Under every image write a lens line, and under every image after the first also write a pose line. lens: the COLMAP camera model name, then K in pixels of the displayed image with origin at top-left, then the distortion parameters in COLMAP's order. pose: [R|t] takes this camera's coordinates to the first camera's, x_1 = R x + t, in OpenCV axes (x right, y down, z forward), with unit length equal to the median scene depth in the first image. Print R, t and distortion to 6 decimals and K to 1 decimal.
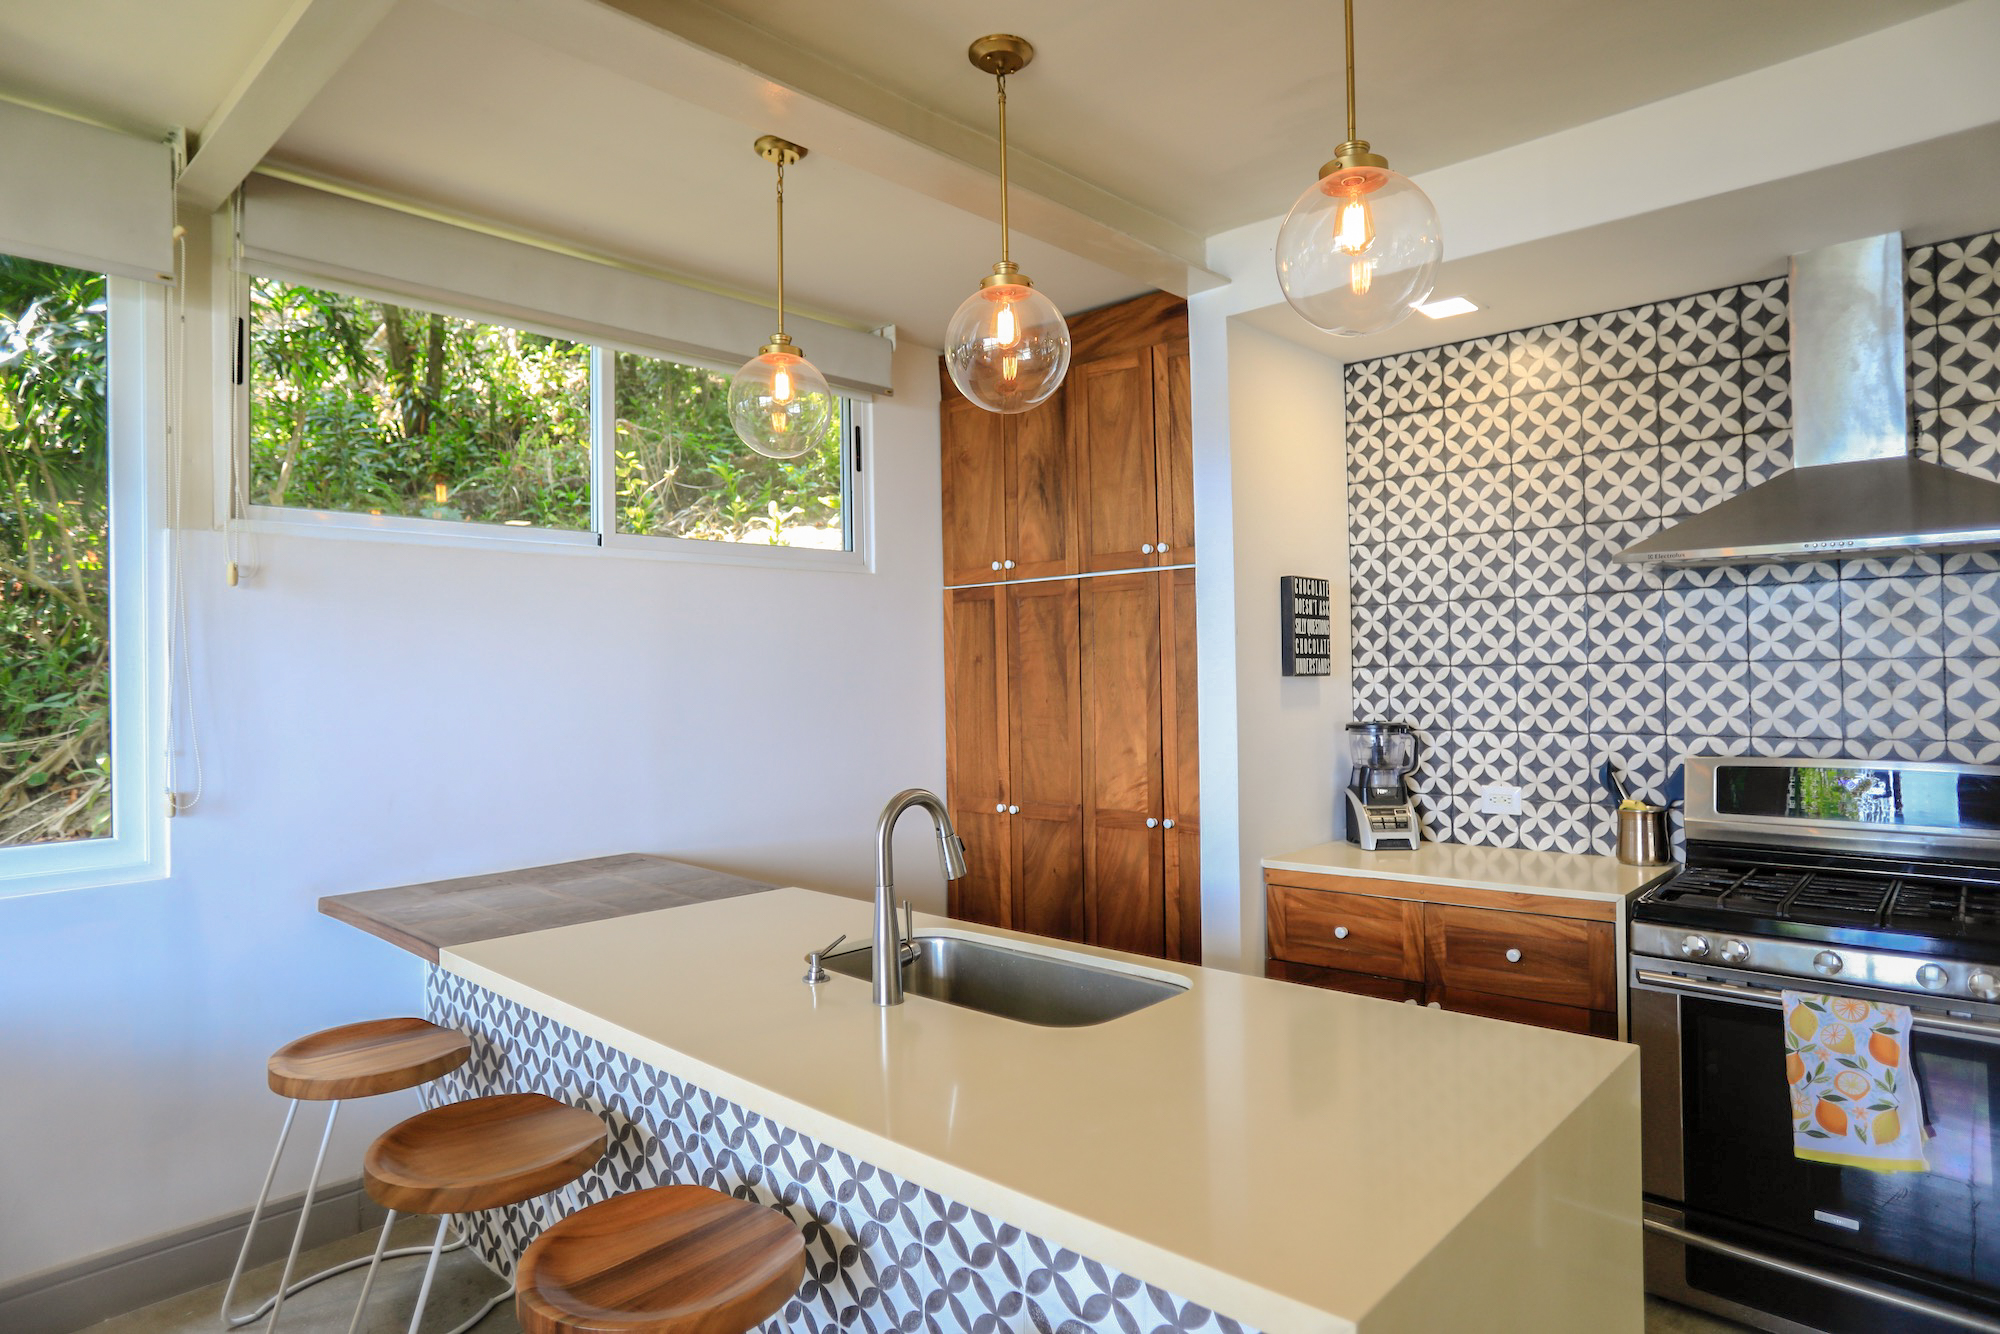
lens RADIAL K [[1141.2, 0, 1008.0], [0, 1141.2, 662.9], [0, 0, 1]] dist [-0.069909, 0.054177]
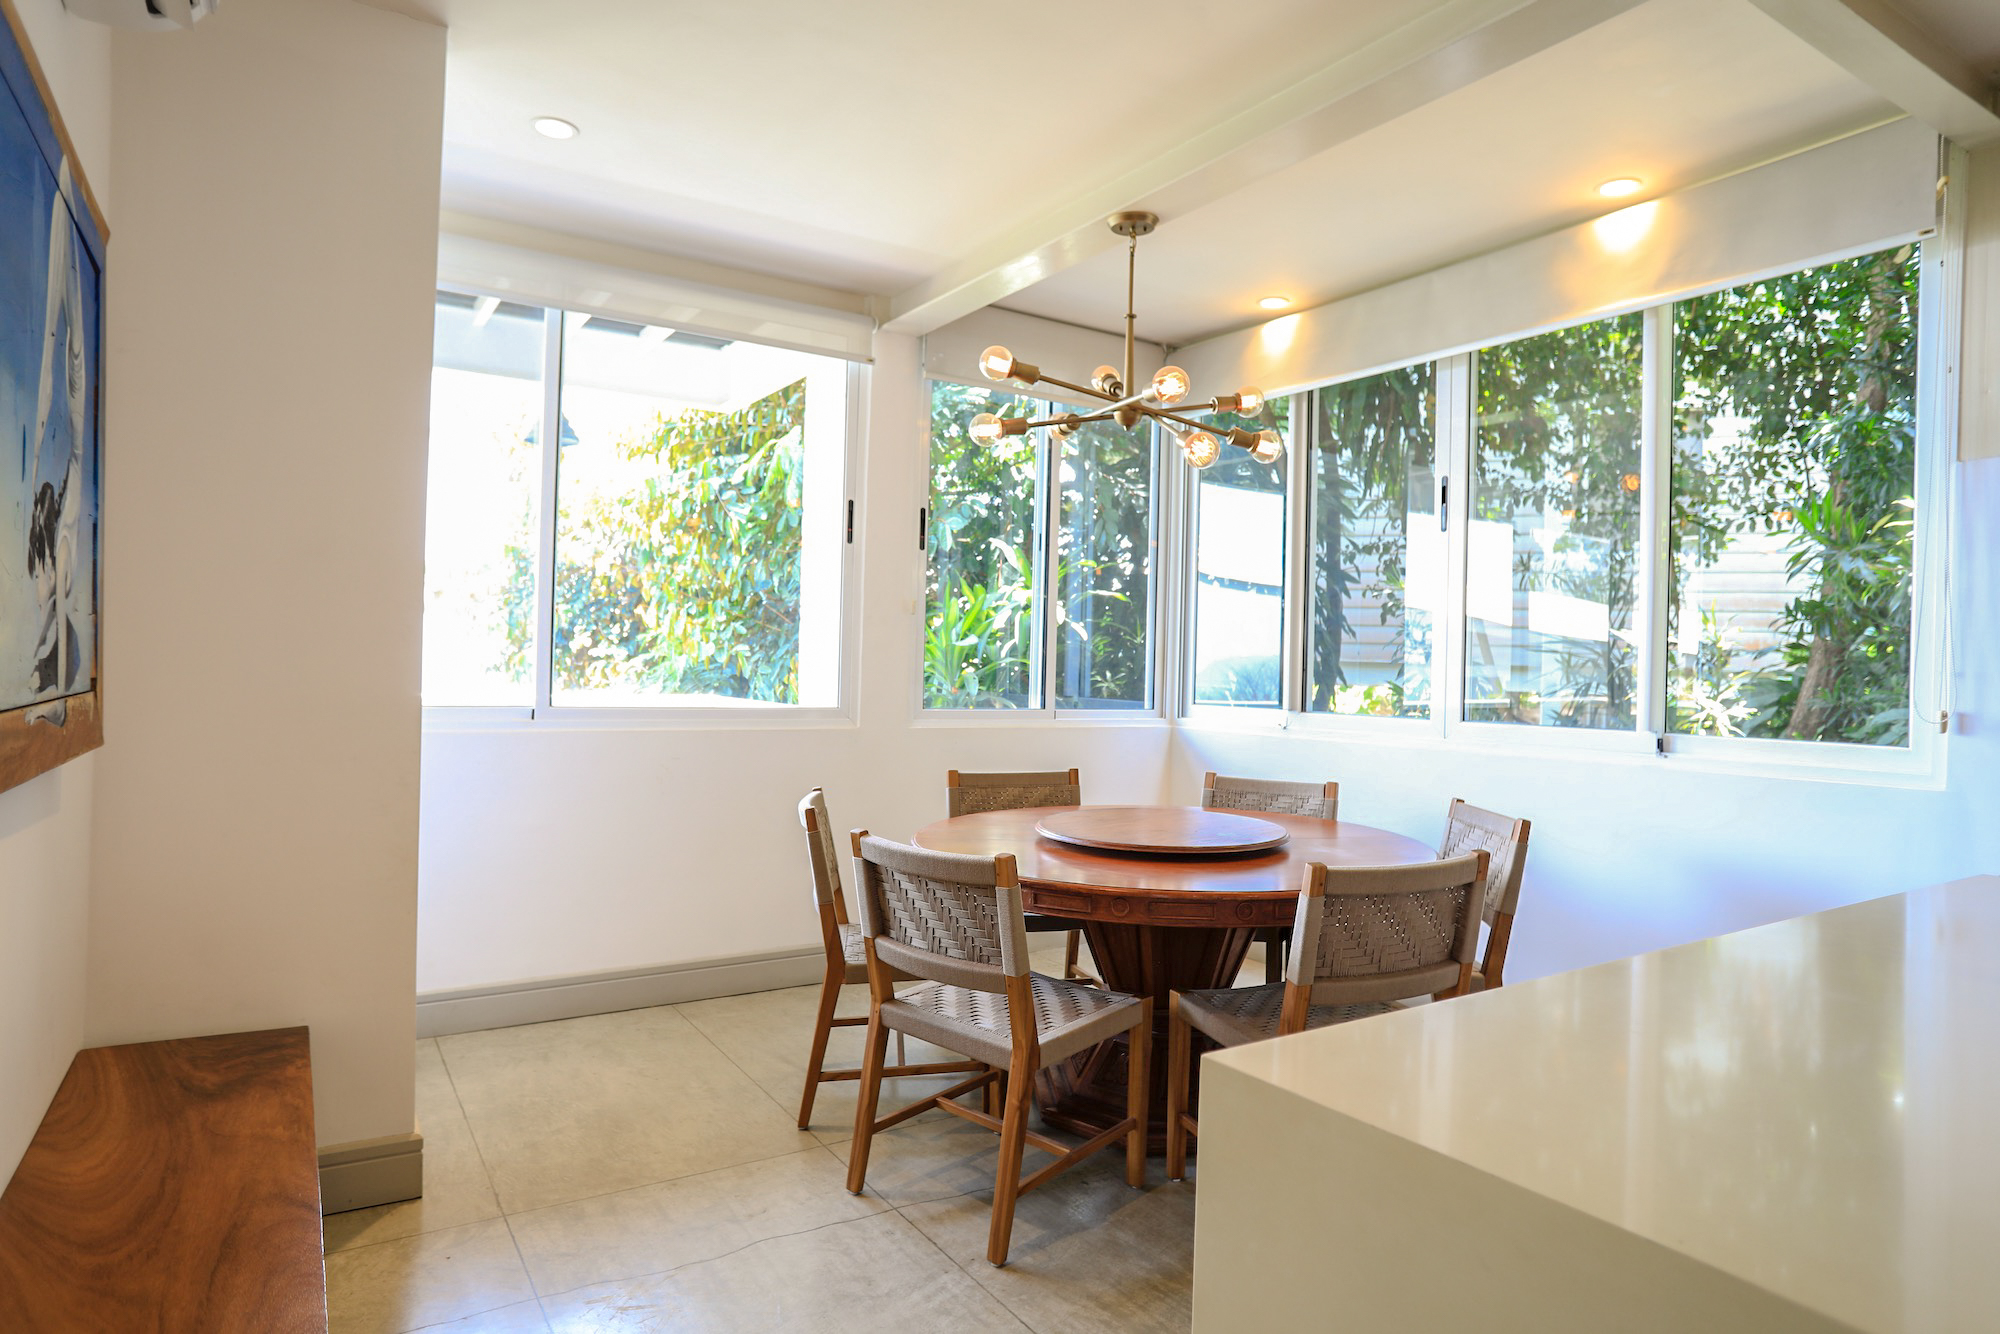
lens RADIAL K [[1141.2, 0, 1008.0], [0, 1141.2, 662.9], [0, 0, 1]] dist [-0.069909, 0.054177]
pose [[-0.252413, 0.001610, -0.967618, 0.390505], [-0.014075, 0.999887, 0.005335, 0.060068], [0.967517, 0.014965, -0.252362, 0.310731]]
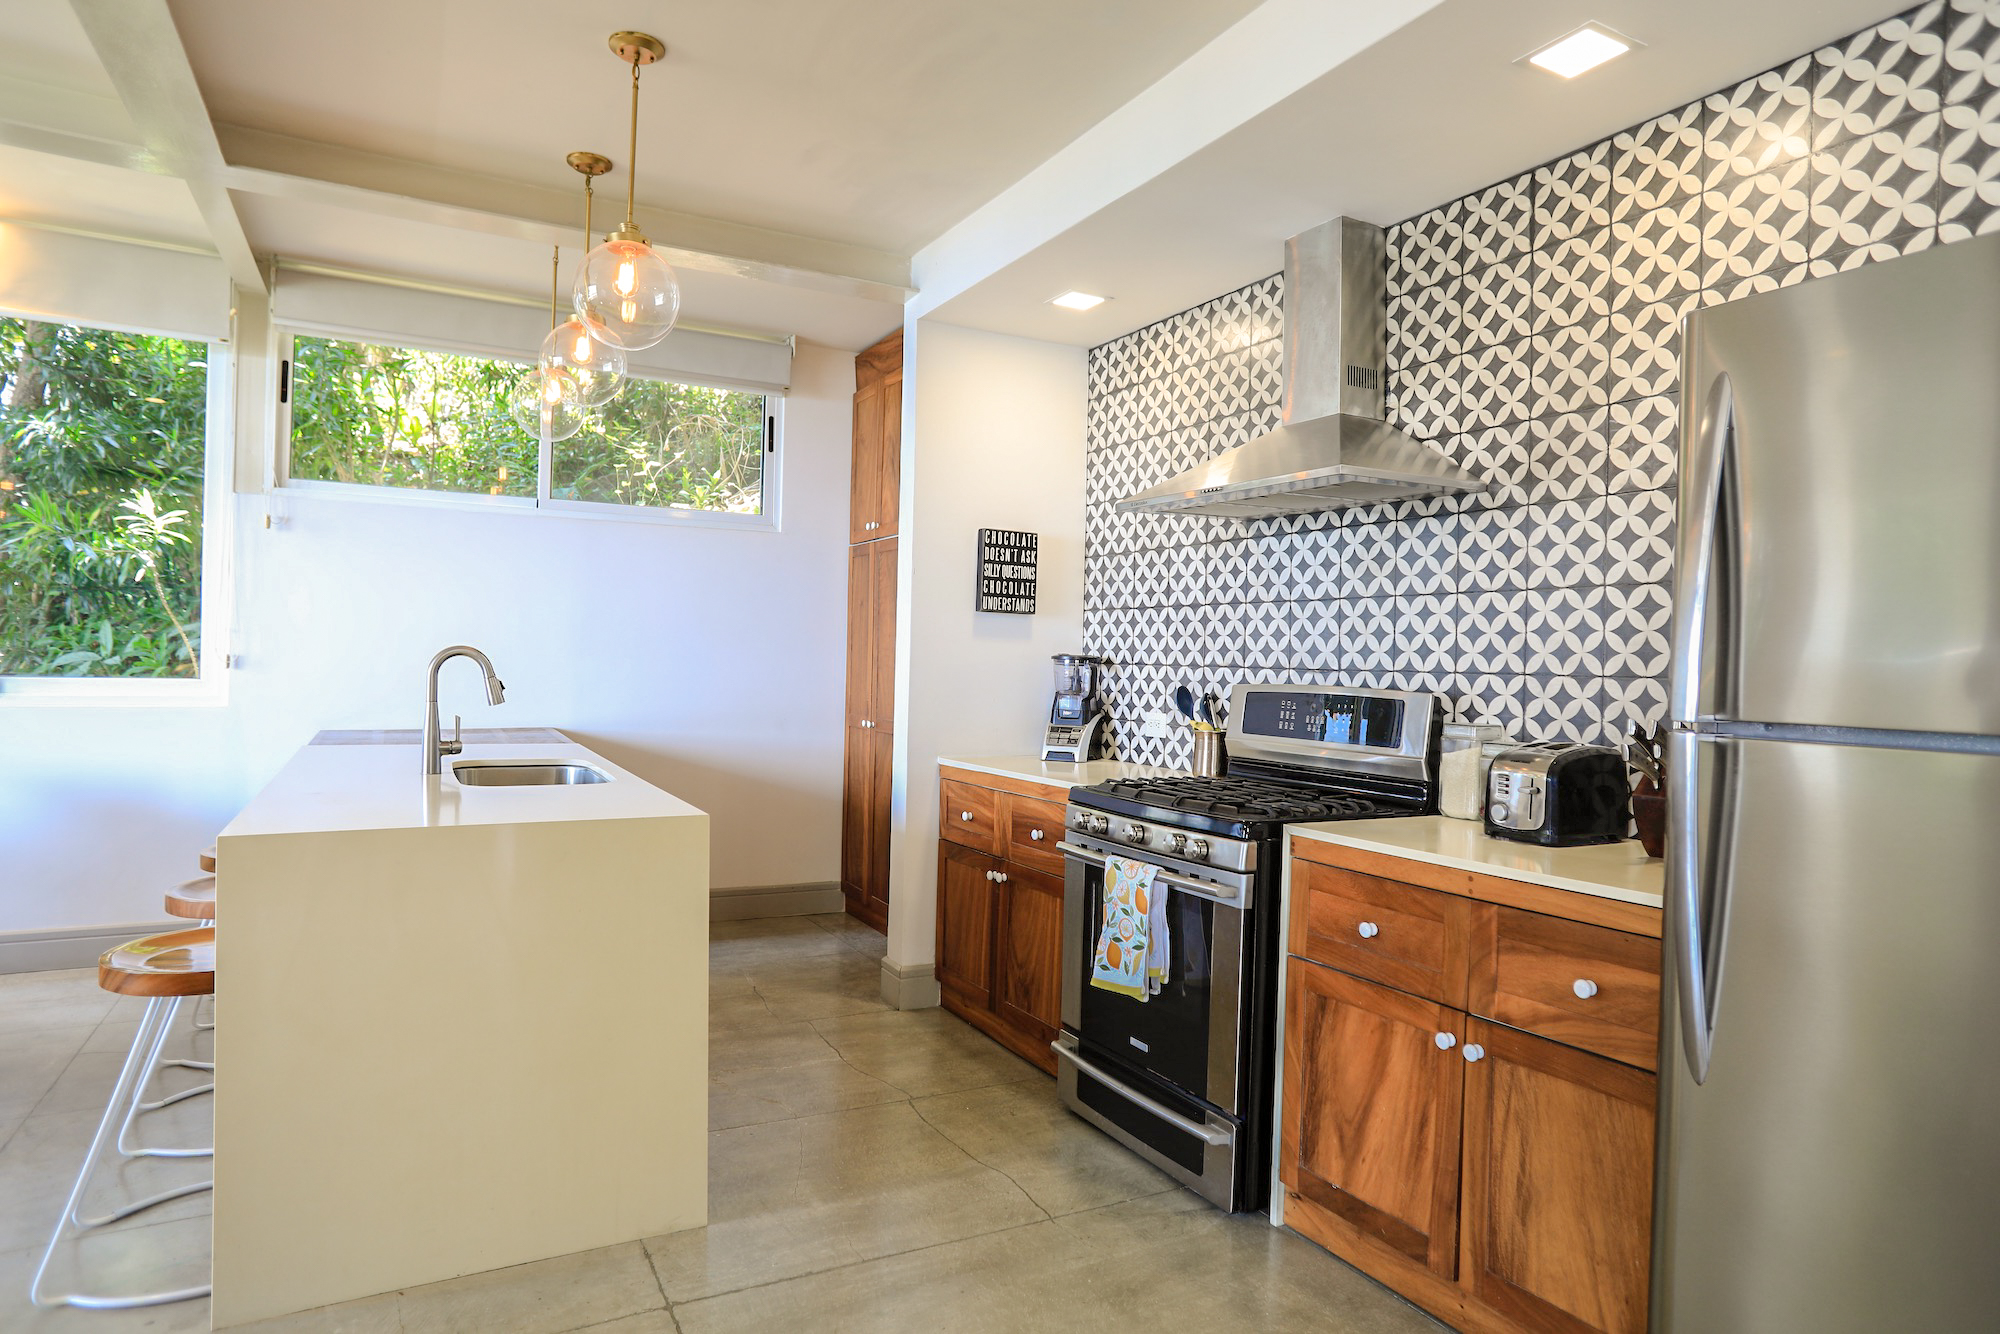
lens RADIAL K [[1141.2, 0, 1008.0], [0, 1141.2, 662.9], [0, 0, 1]] dist [-0.069909, 0.054177]
pose [[0.946627, 0.040904, -0.319724, 0.669499], [-0.037844, 0.999159, 0.015779, 0.046473], [0.320100, -0.002837, 0.947379, -0.145903]]
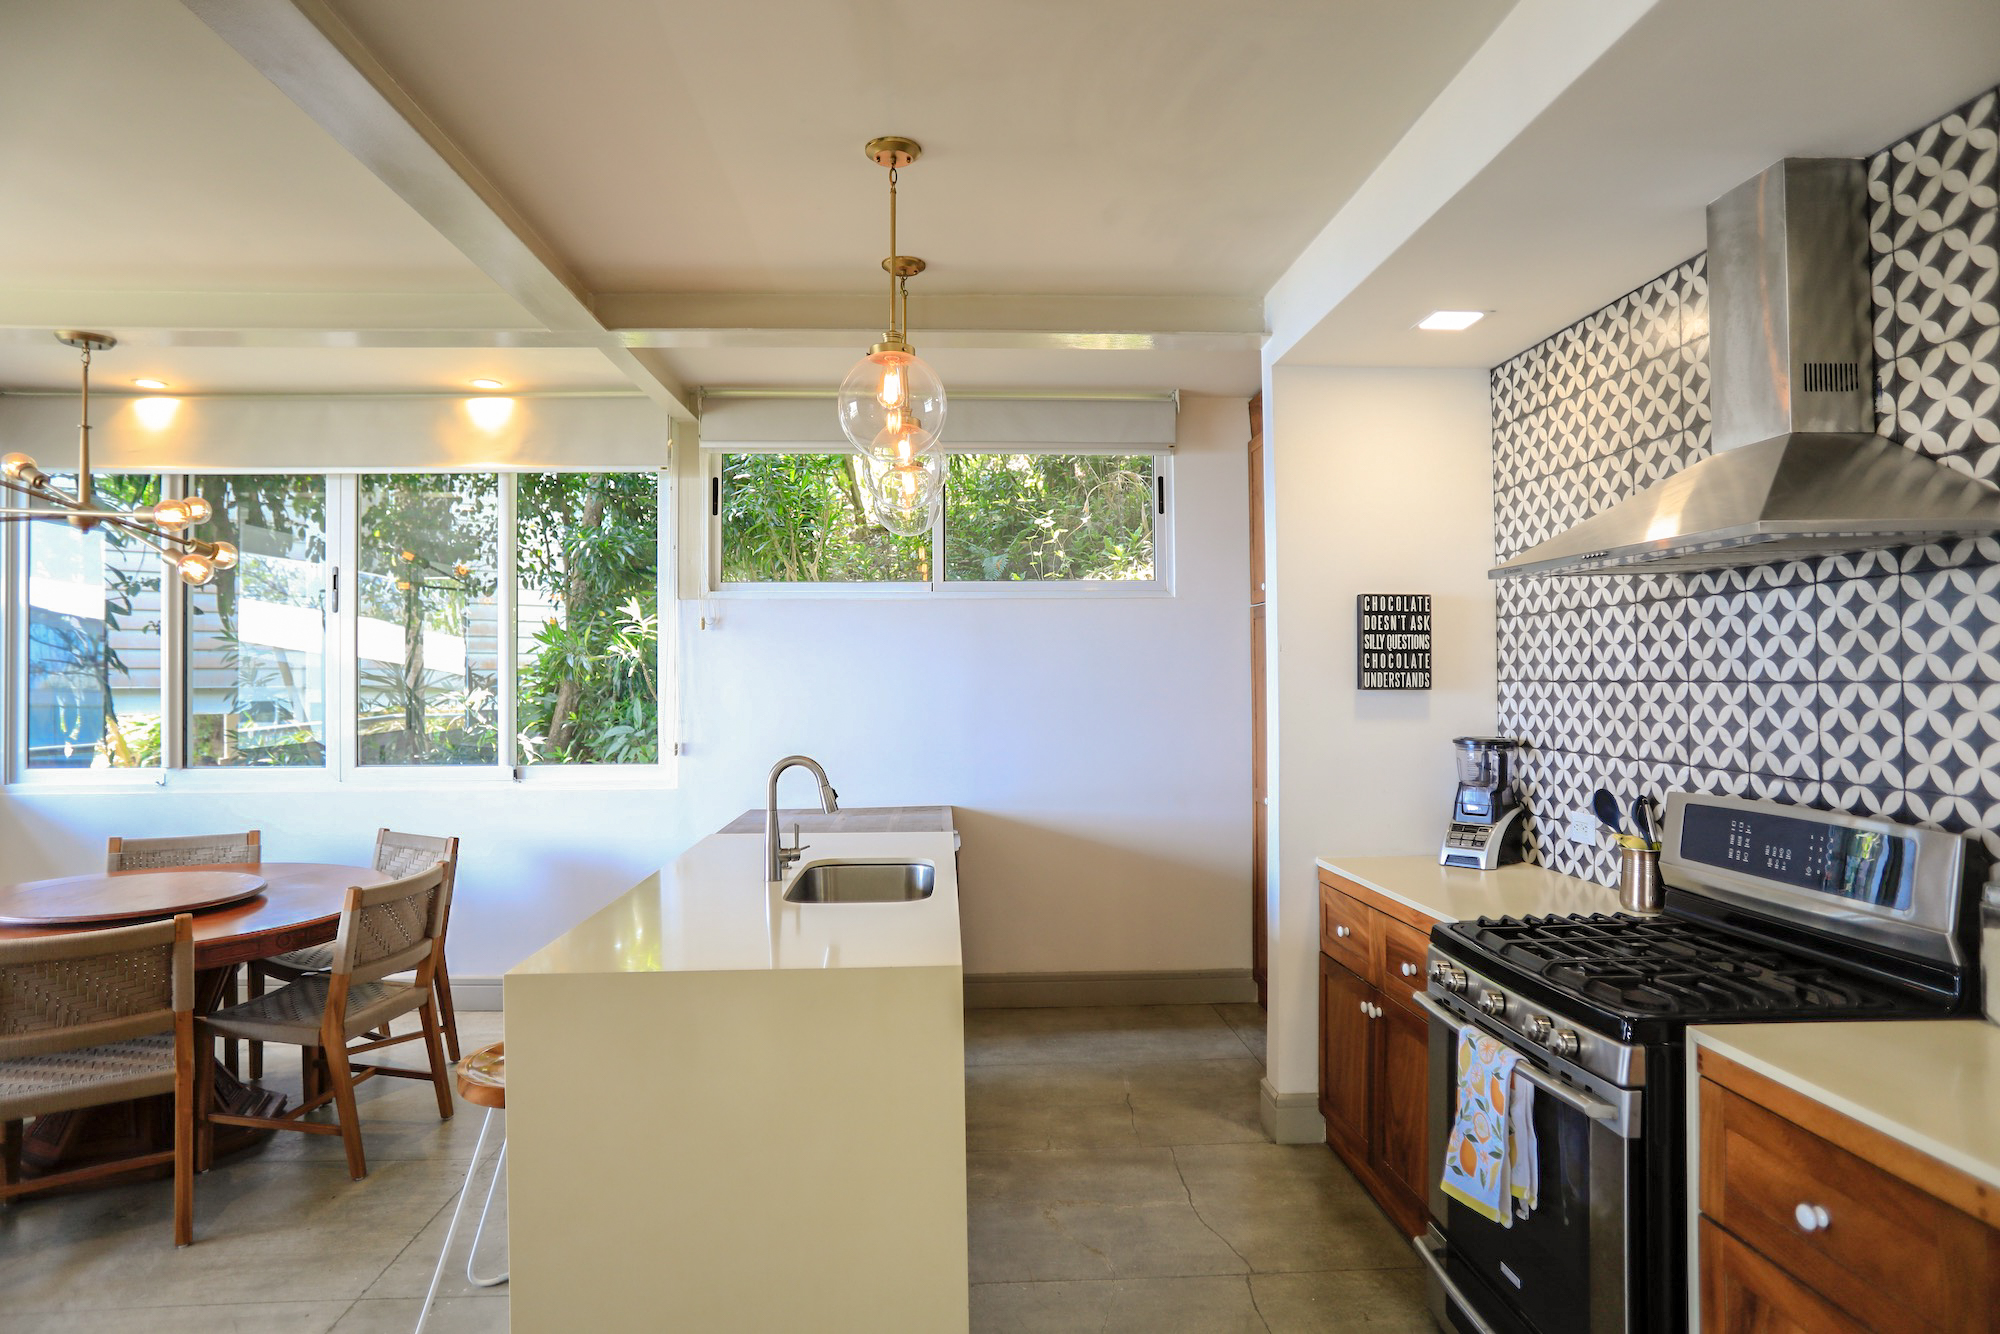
lens RADIAL K [[1141.2, 0, 1008.0], [0, 1141.2, 662.9], [0, 0, 1]] dist [-0.069909, 0.054177]
pose [[0.721086, 0.001291, -0.692844, 0.741466], [0.001206, 0.999994, 0.003119, -0.016712], [0.692844, -0.003084, 0.721080, 0.014503]]
